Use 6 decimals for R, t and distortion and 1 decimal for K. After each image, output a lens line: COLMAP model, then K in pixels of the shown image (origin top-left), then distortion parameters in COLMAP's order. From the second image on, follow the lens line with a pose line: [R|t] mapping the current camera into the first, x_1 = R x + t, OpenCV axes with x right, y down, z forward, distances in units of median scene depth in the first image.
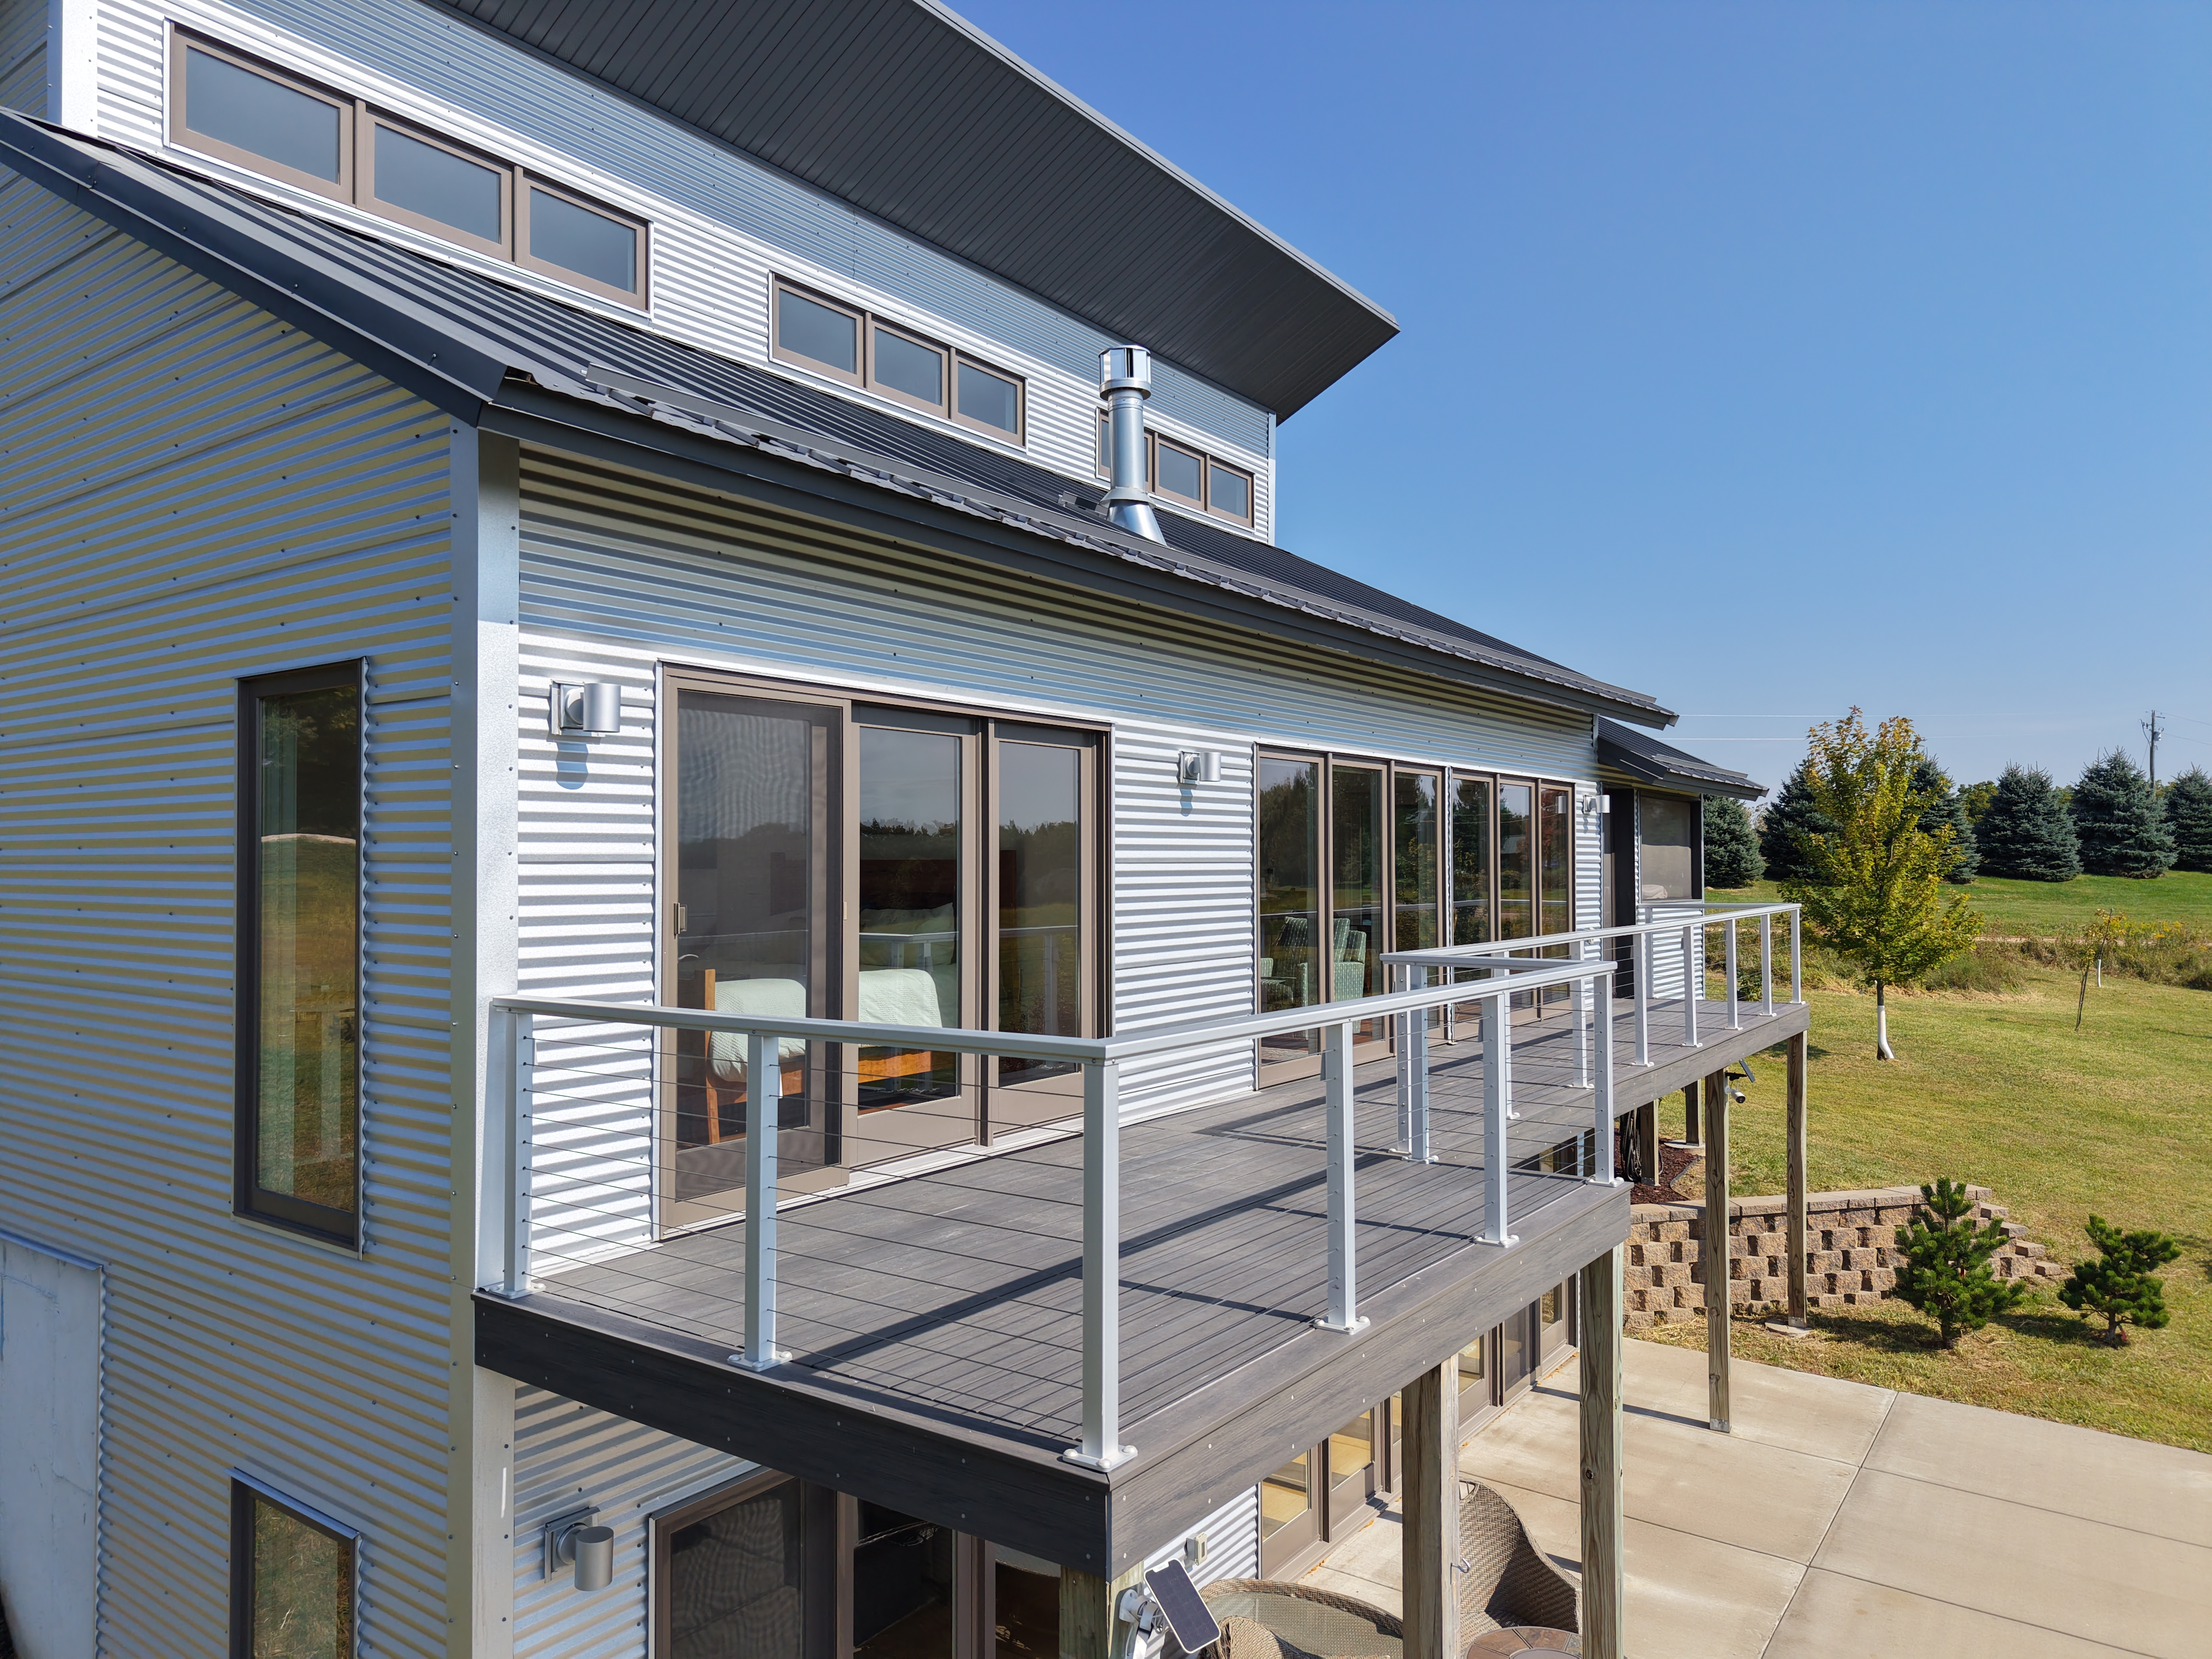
lens RADIAL K [[1511.4, 0, 1115.9], [0, 1511.4, 842.5], [0, 0, 1]] dist [0.001176, 0.005561]
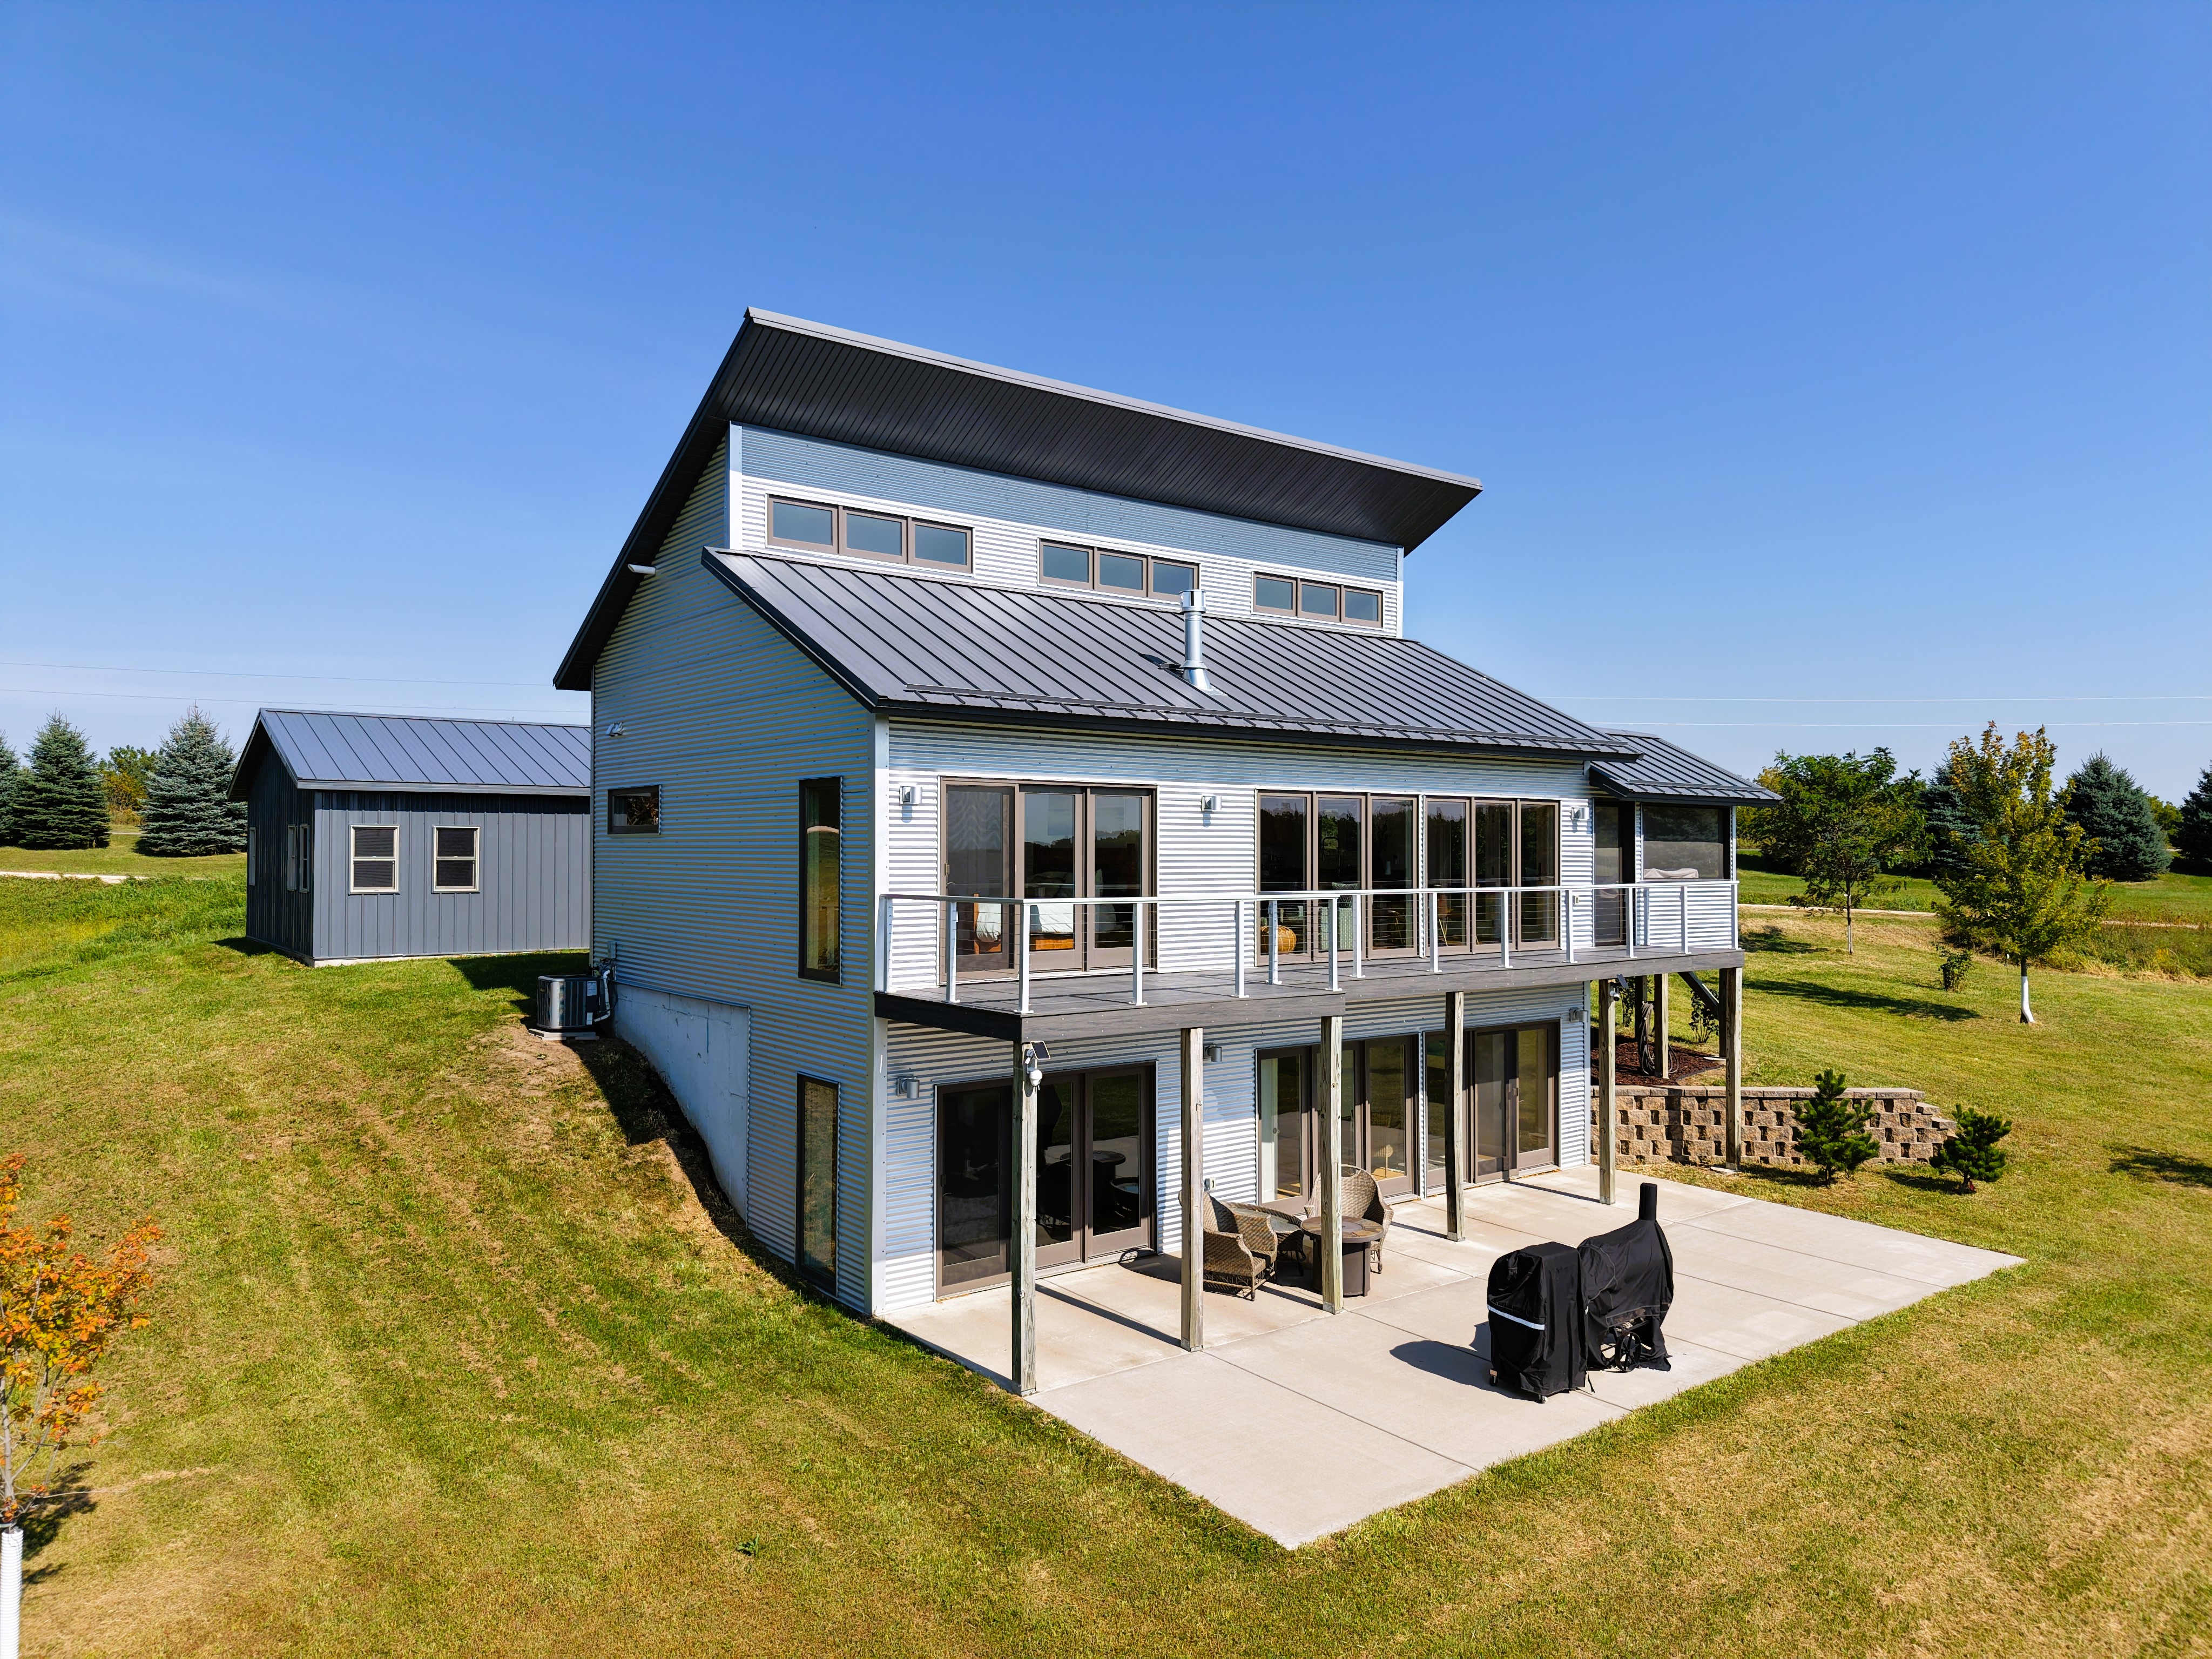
lens RADIAL K [[1538.8, 0, 1106.0], [0, 1538.8, 829.5], [0, 0, 1]] dist [-0.001636, 0.000061]
pose [[0.956445, 0.000210, -0.291912, 0.458857], [-0.000528, 0.999999, -0.001011, -0.010511], [0.291912, 0.001122, 0.956445, -0.903378]]
